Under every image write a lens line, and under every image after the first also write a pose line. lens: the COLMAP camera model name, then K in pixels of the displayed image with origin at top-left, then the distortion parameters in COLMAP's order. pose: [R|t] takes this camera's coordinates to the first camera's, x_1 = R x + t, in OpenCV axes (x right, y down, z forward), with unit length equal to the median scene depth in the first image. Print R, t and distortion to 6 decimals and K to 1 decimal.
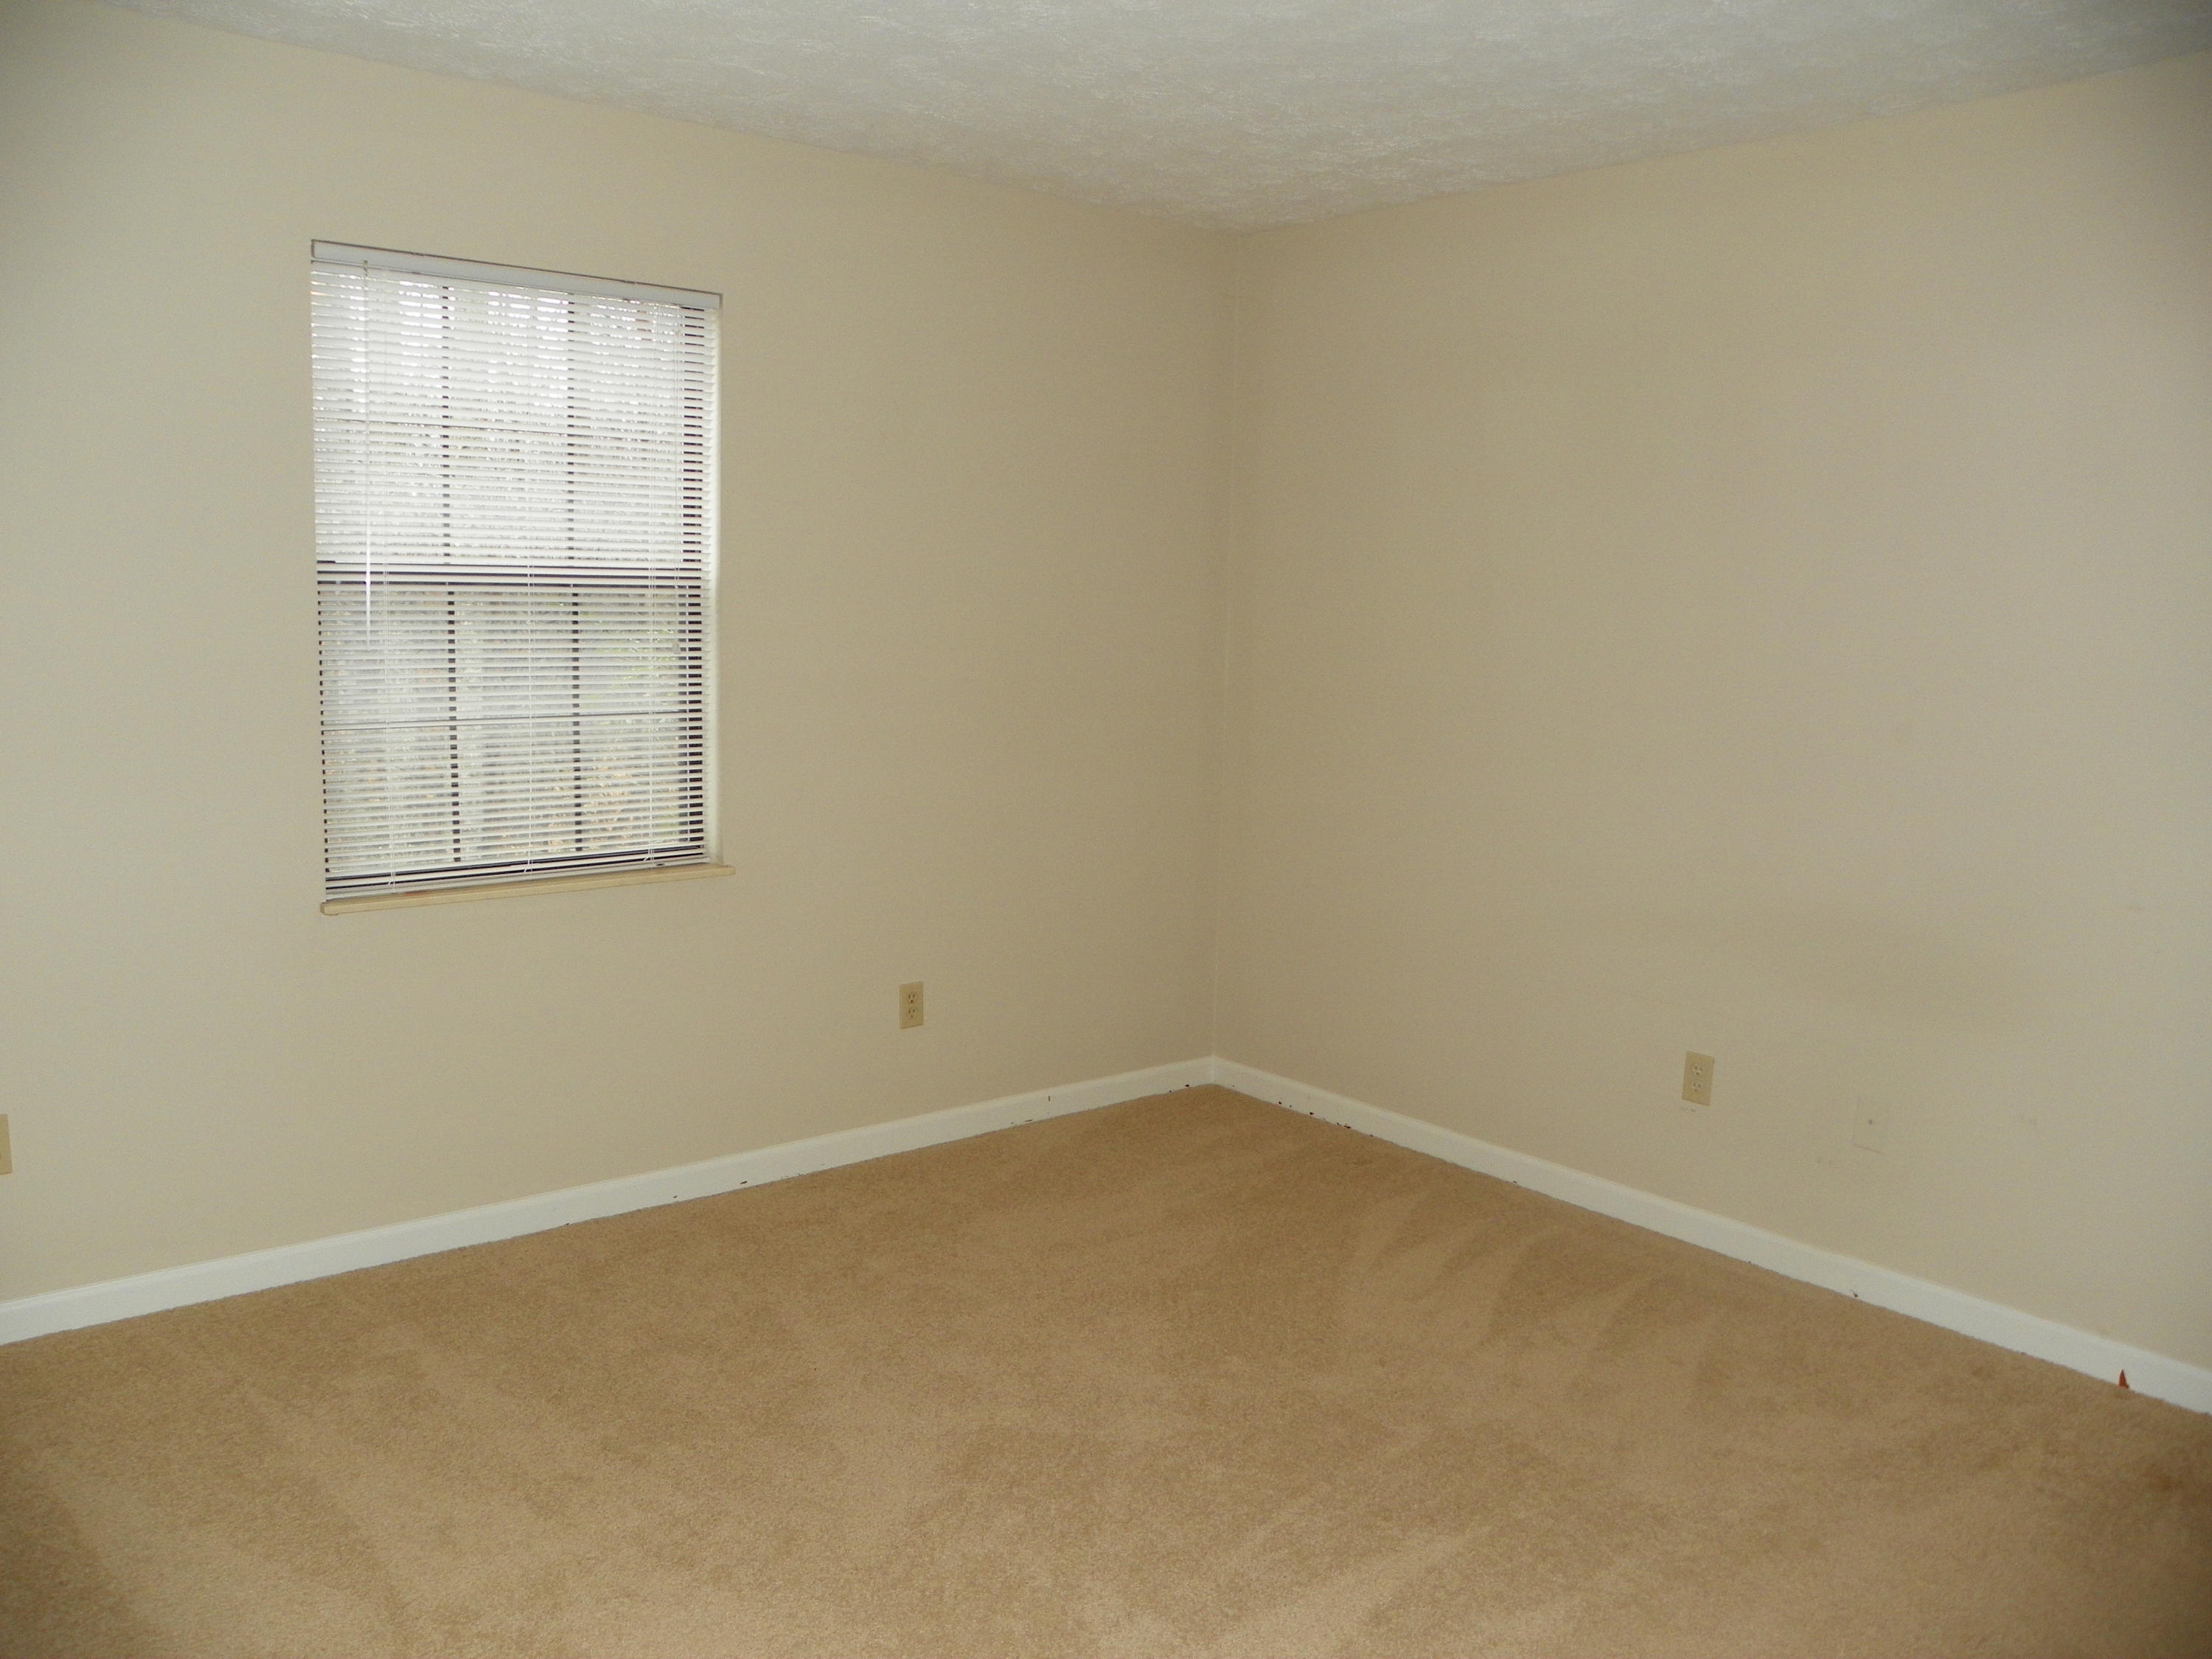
lens RADIAL K [[1703.6, 0, 1100.0], [0, 1703.6, 825.0], [0, 0, 1]] dist [-0.149459, 0.094136]
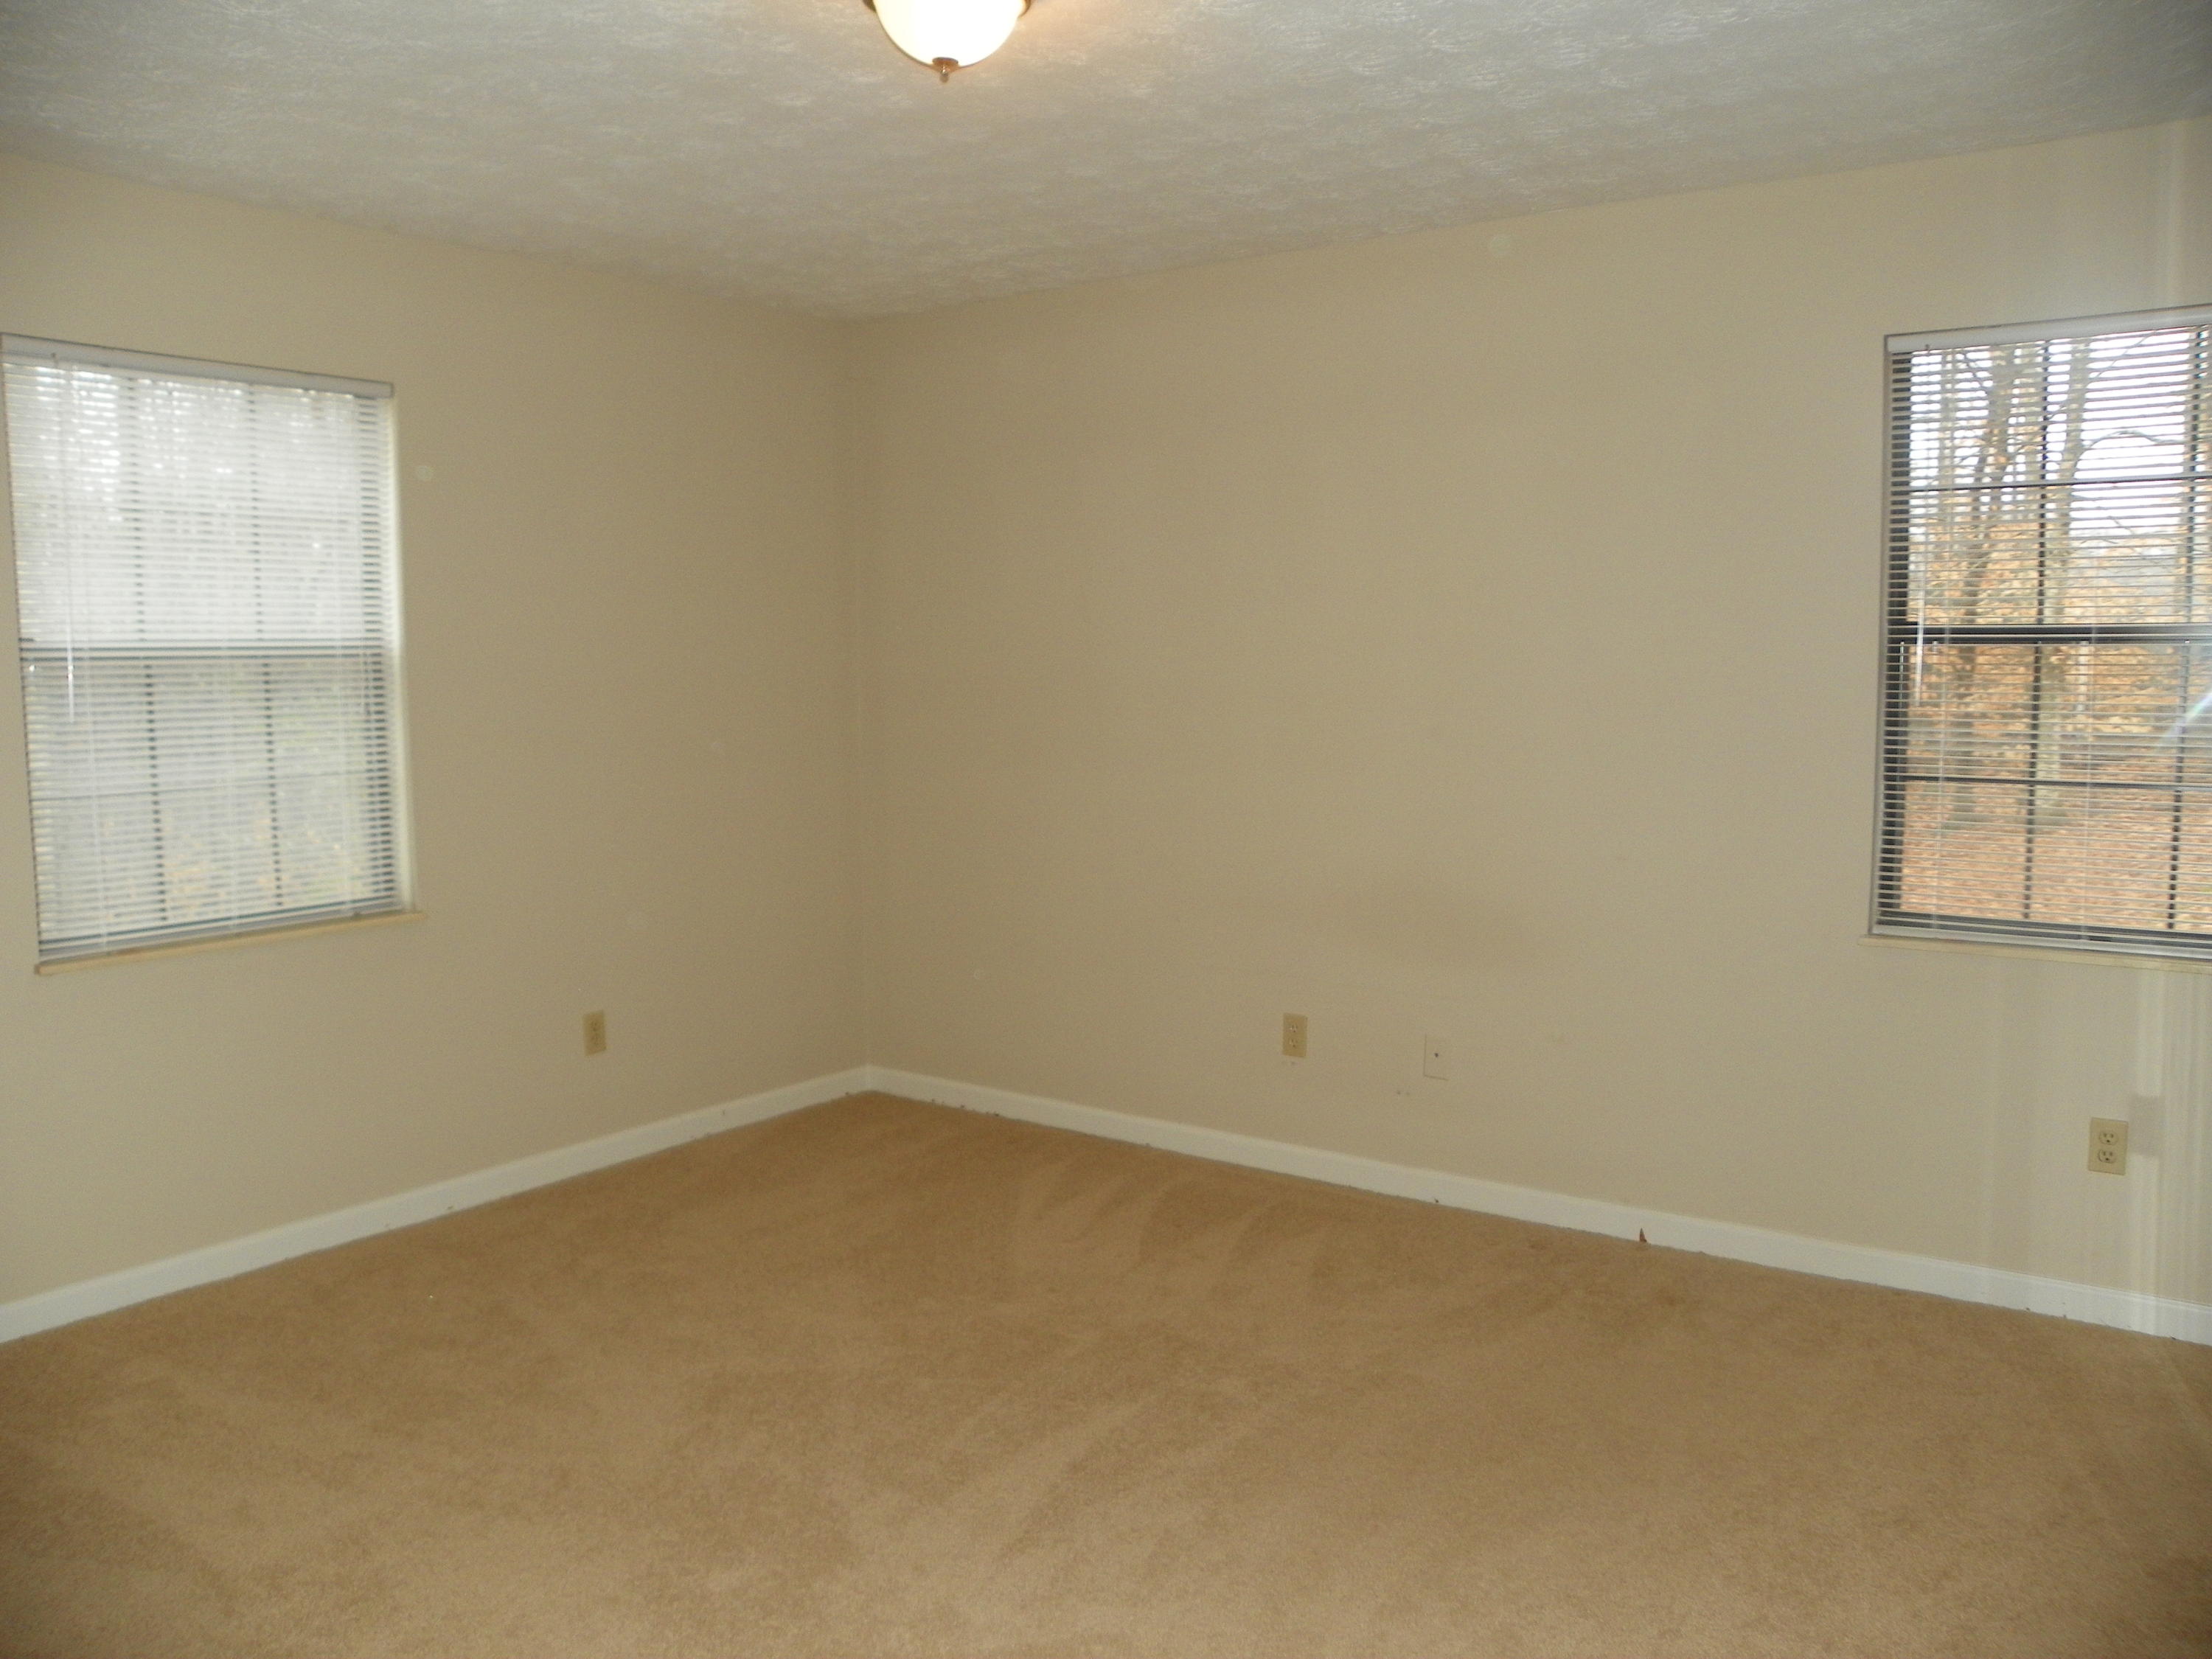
lens RADIAL K [[1703.6, 0, 1102.1], [0, 1703.6, 829.7], [0, 0, 1]] dist [-0.149459, 0.094136]
pose [[0.970168, -0.058252, 0.235331, -0.053346], [0.065556, 0.997576, -0.023324, 0.029596], [-0.233402, 0.038056, 0.971635, -0.155488]]
